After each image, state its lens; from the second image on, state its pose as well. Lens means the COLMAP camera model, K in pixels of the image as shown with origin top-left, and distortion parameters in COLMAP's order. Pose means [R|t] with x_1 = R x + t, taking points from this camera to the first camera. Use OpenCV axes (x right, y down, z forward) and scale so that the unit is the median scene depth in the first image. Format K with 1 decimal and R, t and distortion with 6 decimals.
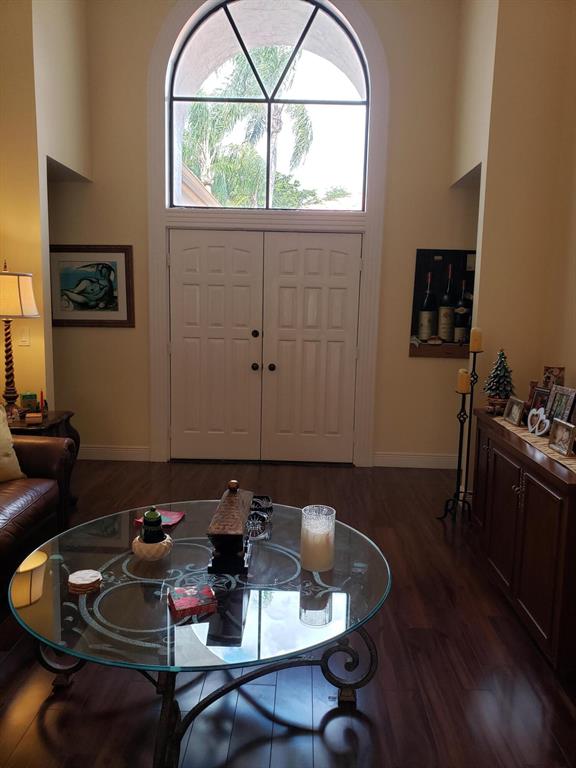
lens RADIAL K [[591.5, 0, 288.0], [0, 591.5, 384.0], [0, 0, 1]] dist [0.078796, -0.091109]
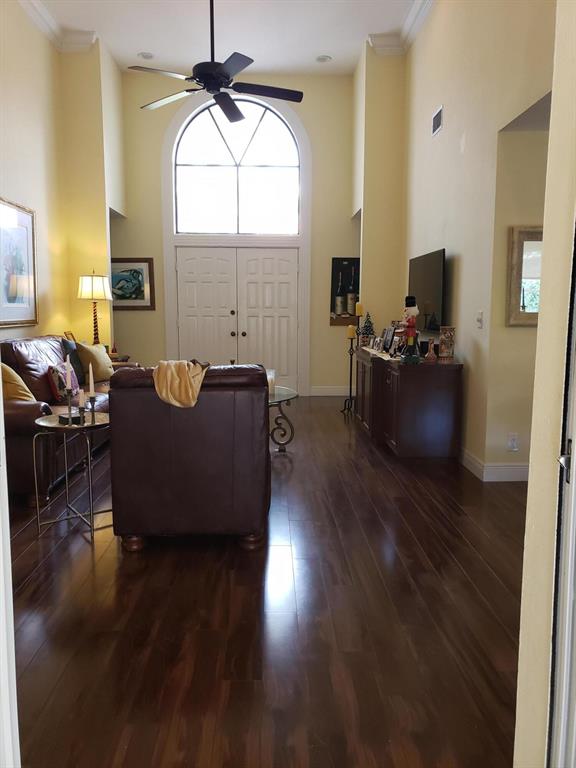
lens RADIAL K [[591.5, 0, 288.0], [0, 591.5, 384.0], [0, 0, 1]] dist [0.078796, -0.091109]
pose [[0.998126, -0.026028, 0.055376, -0.000713], [0.026464, 0.999624, -0.007160, 0.121042], [-0.055169, 0.008612, 0.998440, -0.585331]]
